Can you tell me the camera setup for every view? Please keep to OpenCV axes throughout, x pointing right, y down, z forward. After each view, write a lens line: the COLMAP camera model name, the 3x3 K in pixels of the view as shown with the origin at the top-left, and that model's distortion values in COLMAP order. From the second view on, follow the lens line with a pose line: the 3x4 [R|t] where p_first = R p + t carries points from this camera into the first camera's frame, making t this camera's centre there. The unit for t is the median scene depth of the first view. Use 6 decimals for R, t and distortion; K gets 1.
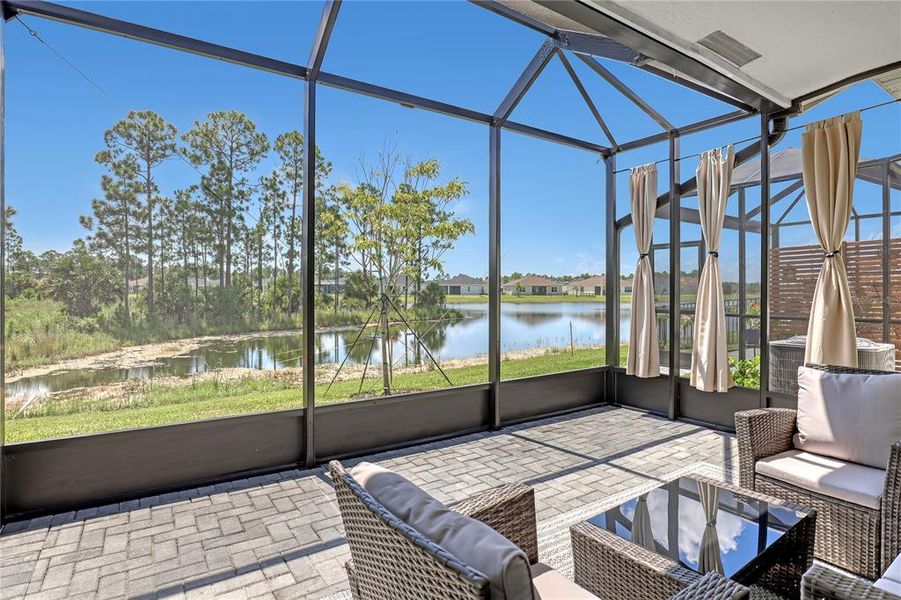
lens RADIAL K [[467.8, 0, 463.1], [0, 467.8, 286.5], [0, 0, 1]] dist [-0.027863, 0.004413]
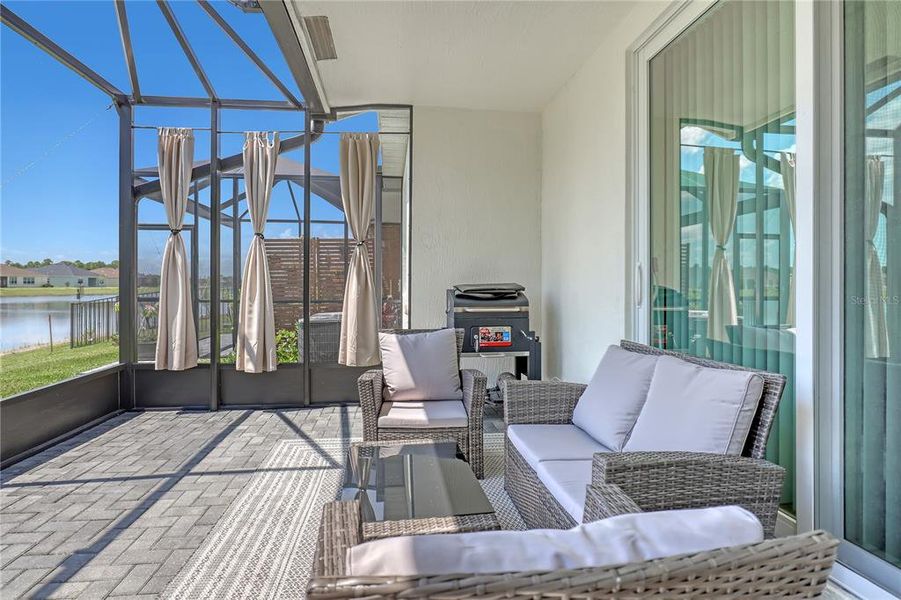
lens RADIAL K [[467.8, 0, 427.1], [0, 467.8, 289.7], [0, 0, 1]] dist [-0.027863, 0.004413]
pose [[0.491425, -0.006002, 0.870899, -0.172357], [-0.014788, 0.999775, 0.015235, 0.027476], [-0.870794, -0.020366, 0.491226, 0.198469]]
